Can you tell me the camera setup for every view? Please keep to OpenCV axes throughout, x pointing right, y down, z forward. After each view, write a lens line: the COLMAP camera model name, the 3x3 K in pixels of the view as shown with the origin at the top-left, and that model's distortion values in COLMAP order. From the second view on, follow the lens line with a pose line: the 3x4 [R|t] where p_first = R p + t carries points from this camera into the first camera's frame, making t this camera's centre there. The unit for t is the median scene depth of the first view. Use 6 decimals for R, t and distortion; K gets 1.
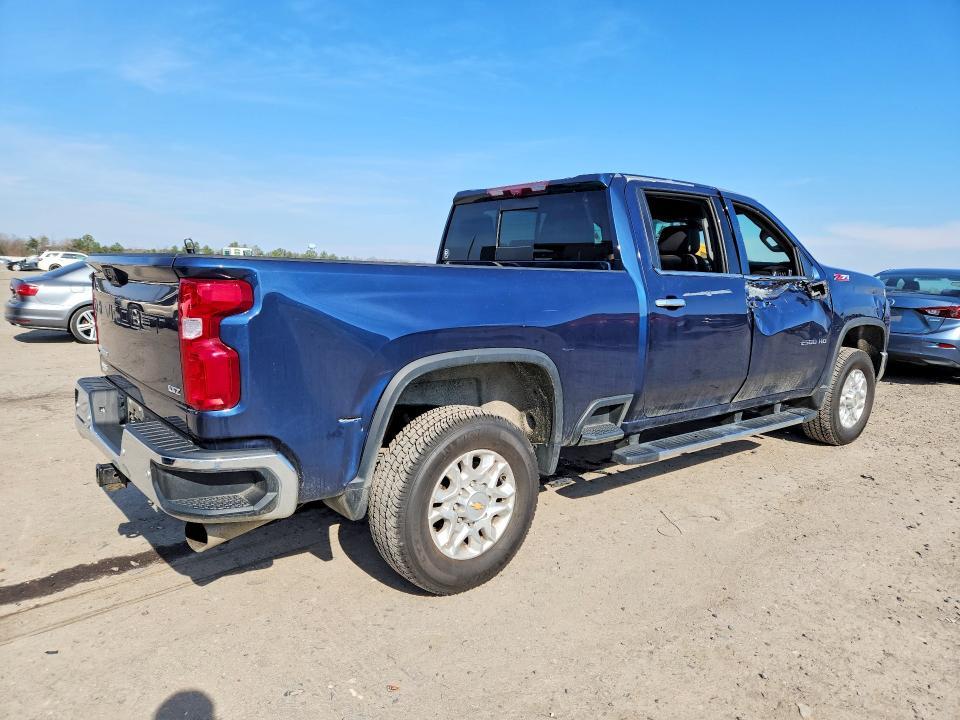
lens RADIAL K [[654.7, 0, 486.2], [0, 654.7, 361.4], [0, 0, 1]] dist [0.013659, -0.002498]
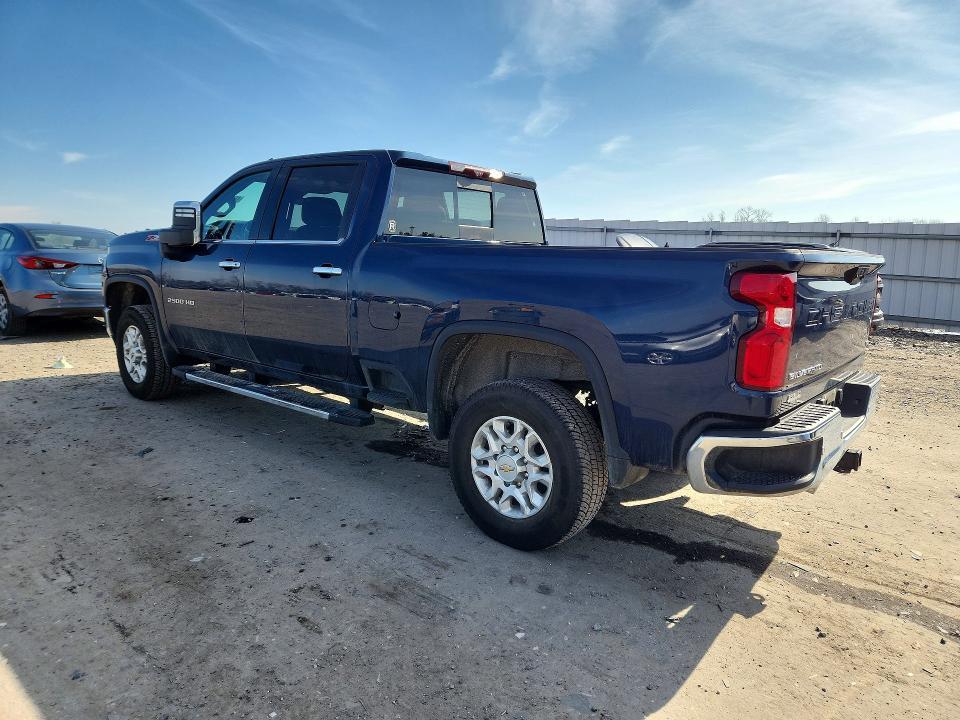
lens RADIAL K [[654.7, 0, 484.3], [0, 654.7, 365.6], [0, 0, 1]] dist [0.013659, -0.002498]
pose [[-0.200578, -0.204477, 0.958101, -1.142765], [0.093981, 0.969449, 0.226573, -0.223152], [-0.975160, 0.135489, -0.175233, 1.373616]]
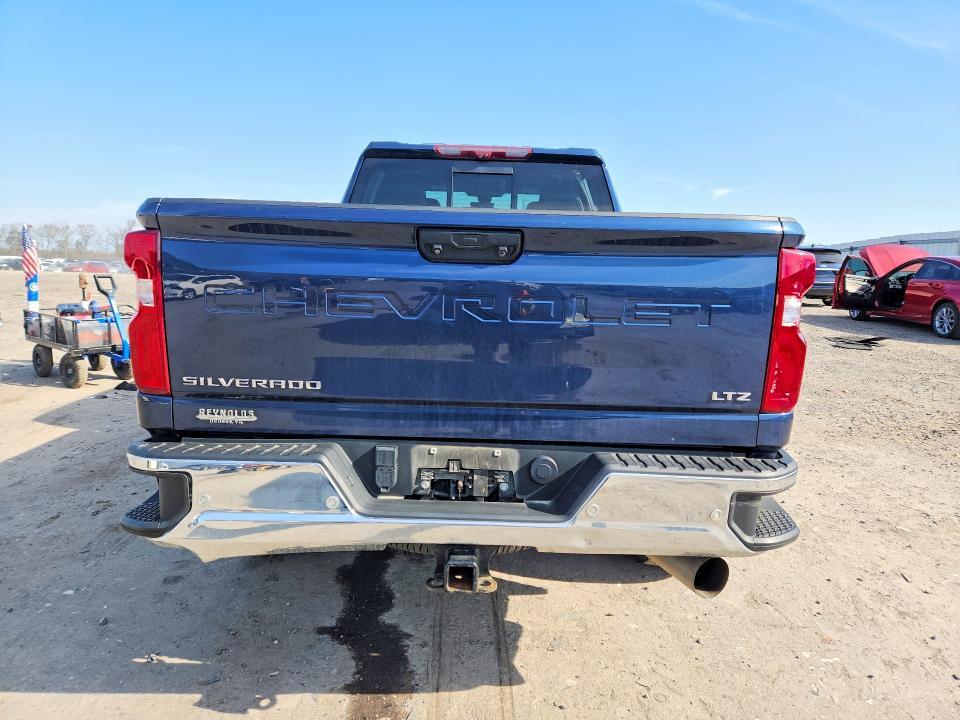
lens RADIAL K [[654.7, 0, 482.5], [0, 654.7, 361.4], [0, 0, 1]] dist [0.013659, -0.002498]
pose [[0.624439, -0.132277, 0.769792, -0.785271], [0.089232, 0.991184, 0.097936, -0.066213], [-0.775960, 0.007535, 0.630737, 0.468709]]
